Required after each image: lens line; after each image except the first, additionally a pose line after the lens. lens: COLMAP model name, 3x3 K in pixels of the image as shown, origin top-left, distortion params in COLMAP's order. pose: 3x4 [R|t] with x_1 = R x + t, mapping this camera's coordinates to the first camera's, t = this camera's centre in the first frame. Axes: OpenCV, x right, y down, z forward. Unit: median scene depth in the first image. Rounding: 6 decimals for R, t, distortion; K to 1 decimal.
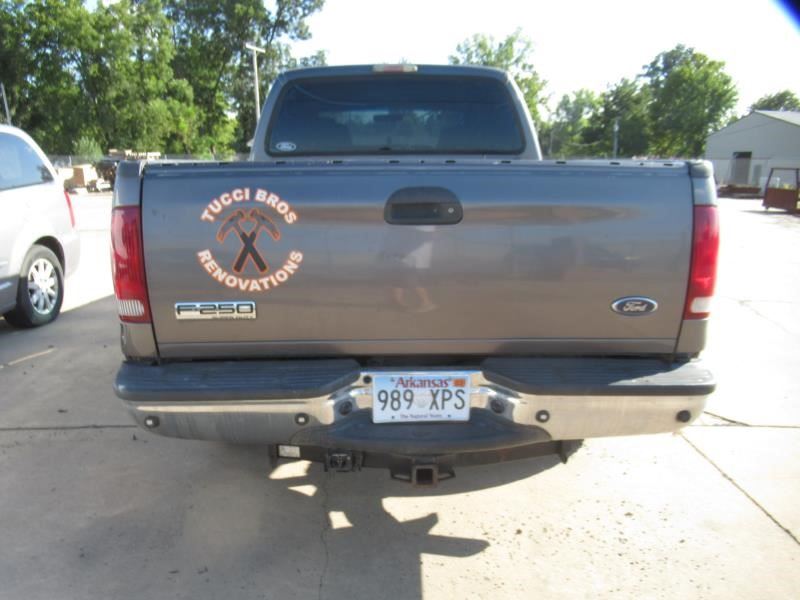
lens RADIAL K [[597.9, 0, 401.5], [0, 597.9, 379.3], [0, 0, 1]] dist [-0.058710, 0.012650]
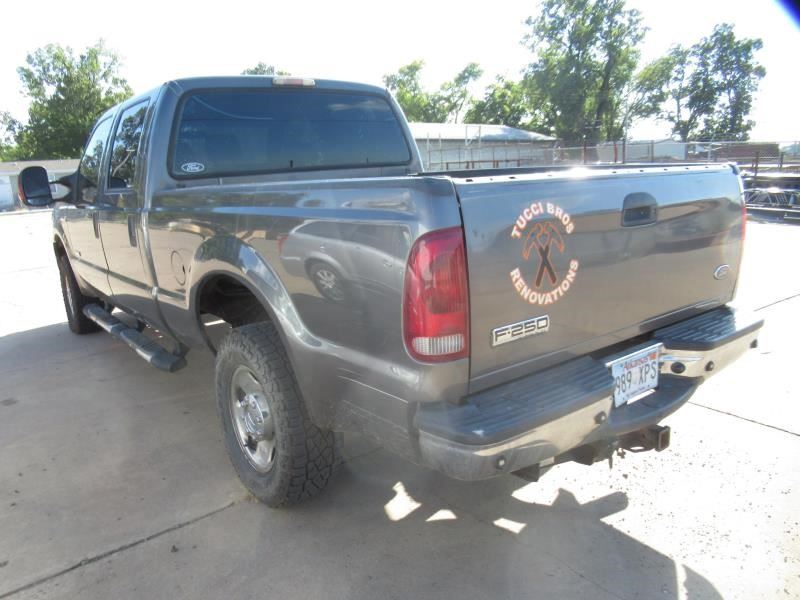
lens RADIAL K [[597.9, 0, 401.5], [0, 597.9, 379.3], [0, 0, 1]] dist [-0.058710, 0.012650]
pose [[0.806710, -0.224025, 0.546838, -1.012499], [0.236261, 0.970452, 0.049030, -0.132425], [-0.541664, 0.089644, 0.835801, 0.310521]]
